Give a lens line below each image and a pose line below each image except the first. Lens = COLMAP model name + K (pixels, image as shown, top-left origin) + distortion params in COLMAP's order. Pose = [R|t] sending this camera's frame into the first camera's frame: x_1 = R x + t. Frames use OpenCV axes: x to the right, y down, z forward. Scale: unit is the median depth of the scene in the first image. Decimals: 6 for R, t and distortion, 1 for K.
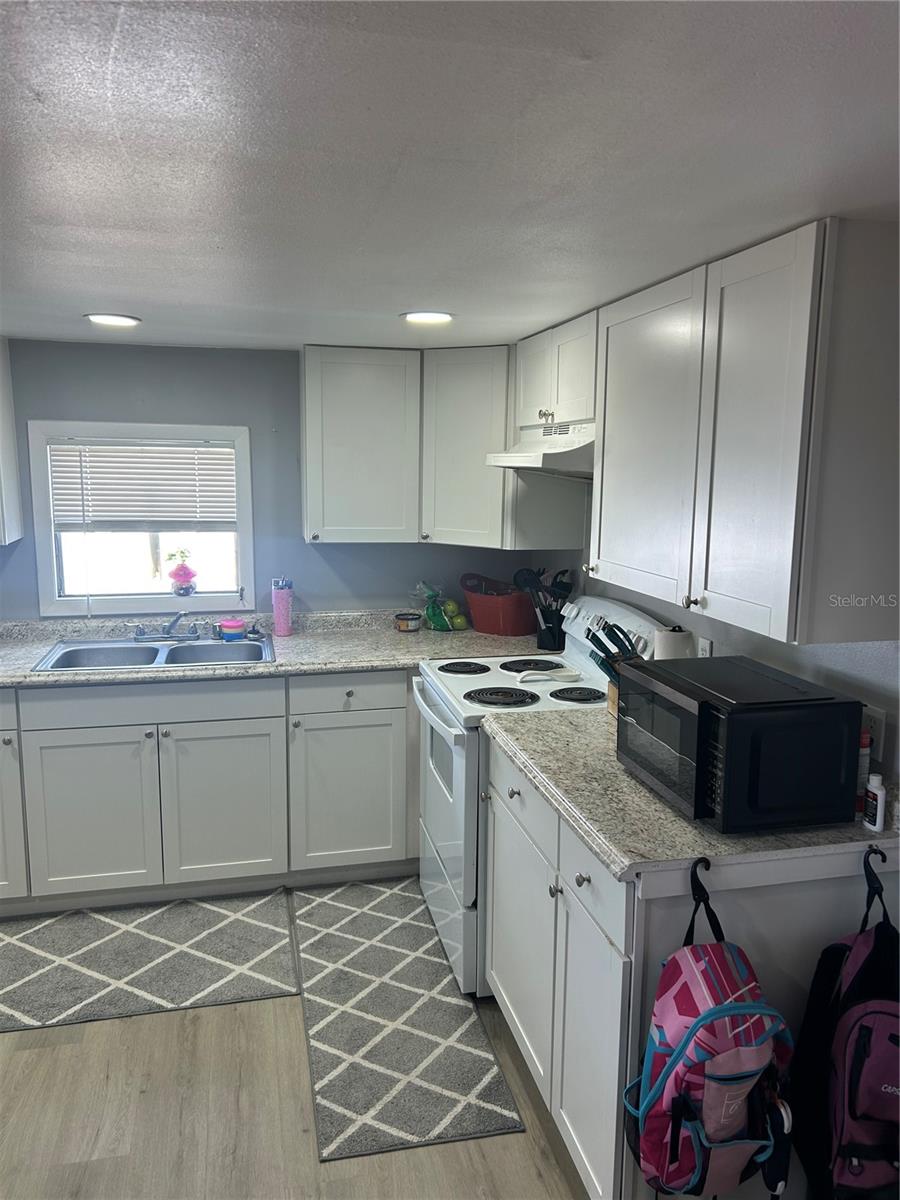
lens RADIAL K [[899.6, 0, 456.6], [0, 899.6, 602.8], [0, 0, 1]] dist [0.046501, -0.051923]
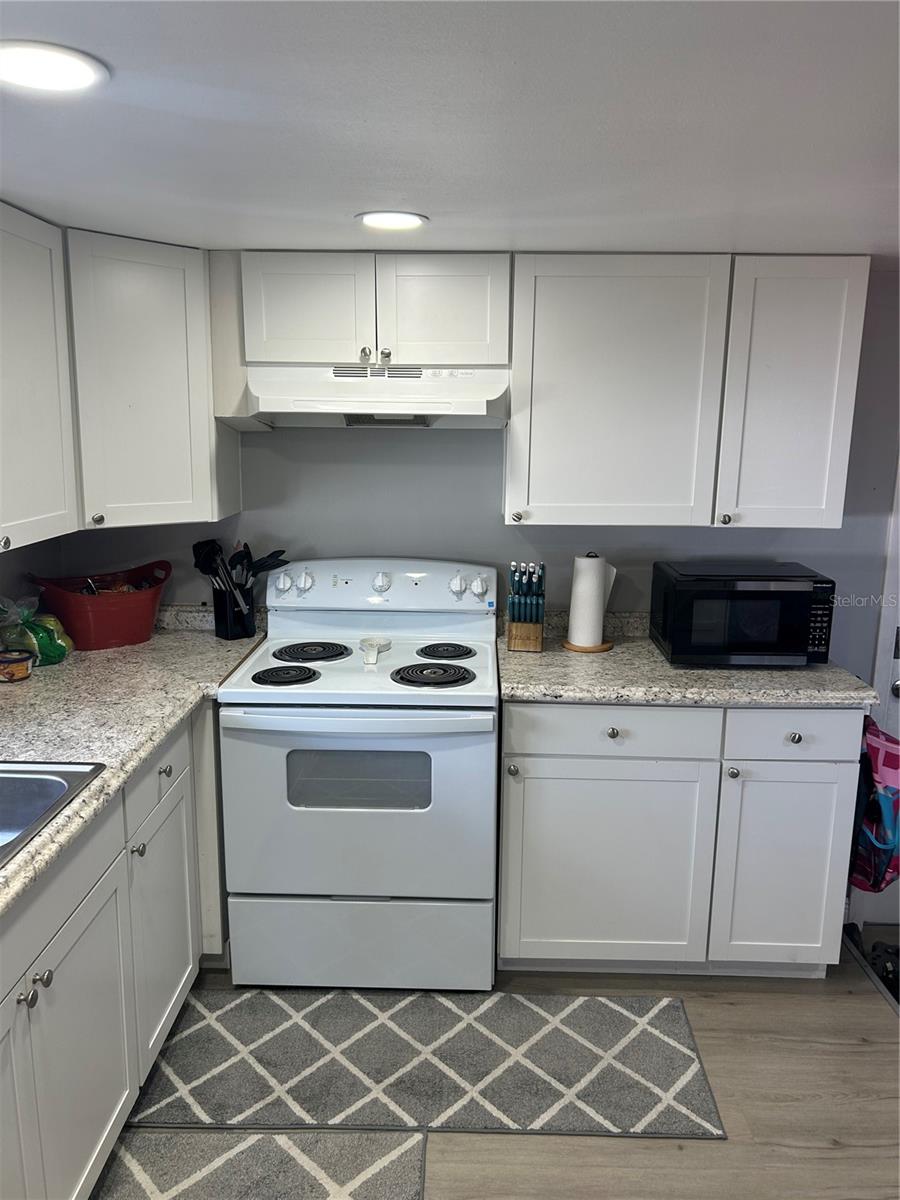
lens RADIAL K [[899.6, 0, 456.3], [0, 899.6, 604.1], [0, 0, 1]] dist [0.046501, -0.051923]
pose [[0.251342, -0.208245, 0.945231, -0.687190], [0.144375, 0.973722, 0.176131, -0.104713], [-0.957070, 0.092198, 0.274802, 0.642417]]
